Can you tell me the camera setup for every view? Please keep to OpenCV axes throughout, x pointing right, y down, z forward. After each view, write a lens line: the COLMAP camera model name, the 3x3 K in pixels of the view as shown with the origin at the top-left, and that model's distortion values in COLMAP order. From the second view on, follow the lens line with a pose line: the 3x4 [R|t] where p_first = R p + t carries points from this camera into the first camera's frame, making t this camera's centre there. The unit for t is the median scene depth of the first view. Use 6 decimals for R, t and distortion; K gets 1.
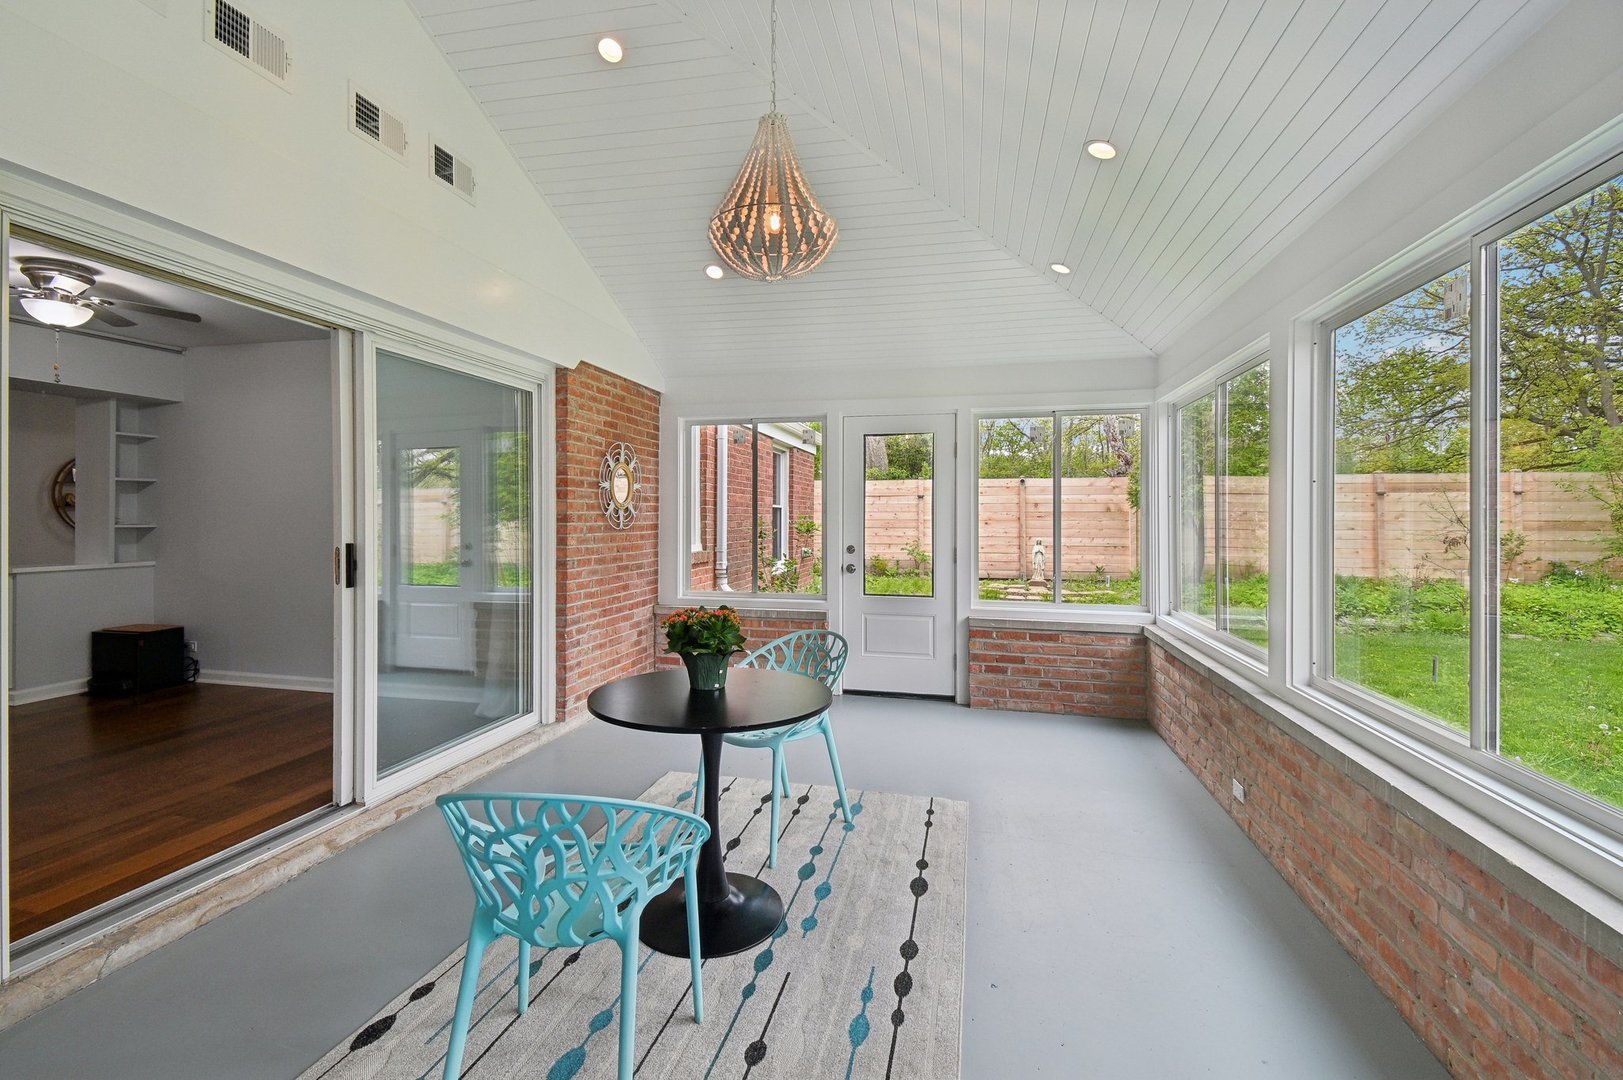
lens RADIAL K [[715.3, 0, 809.4], [0, 715.3, 527.1], [0, 0, 1]] dist [-0.004901, -0.000892]
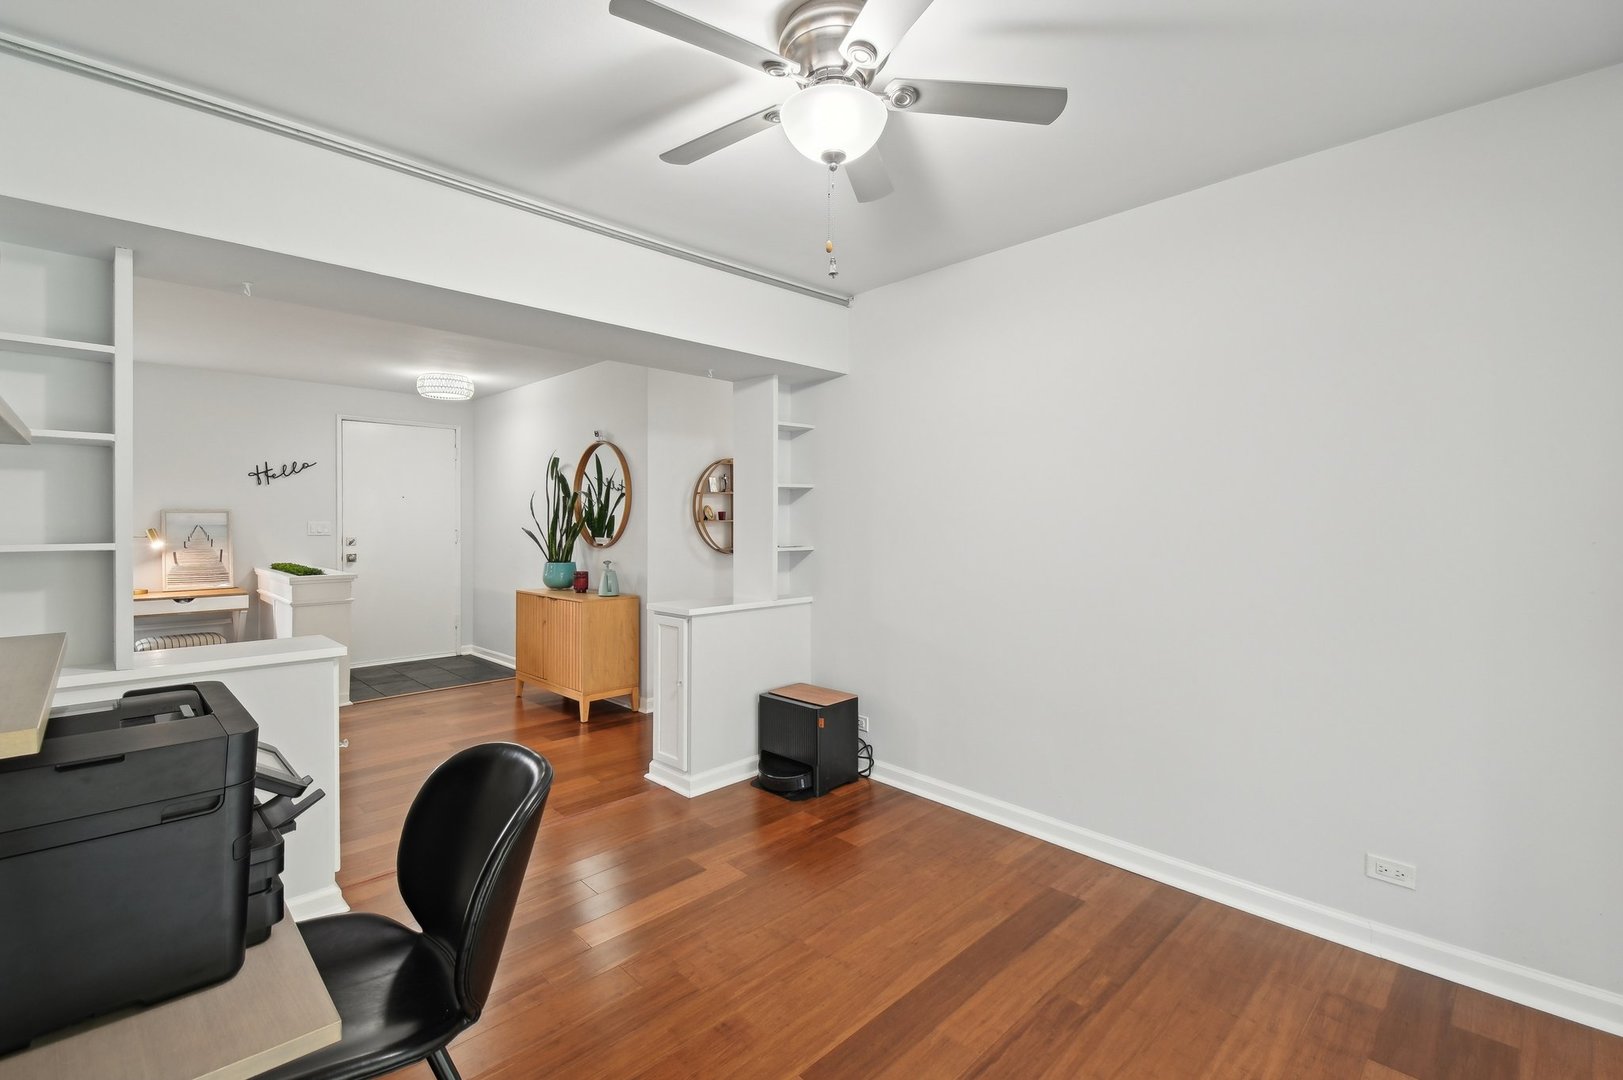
lens RADIAL K [[715.3, 0, 816.6], [0, 715.3, 532.8], [0, 0, 1]] dist [-0.004901, -0.000892]
pose [[0.845272, 0.006351, -0.534299, -0.537989], [-0.005856, 0.999979, 0.002621, -0.019973], [0.534304, 0.000914, 0.845292, 0.390040]]
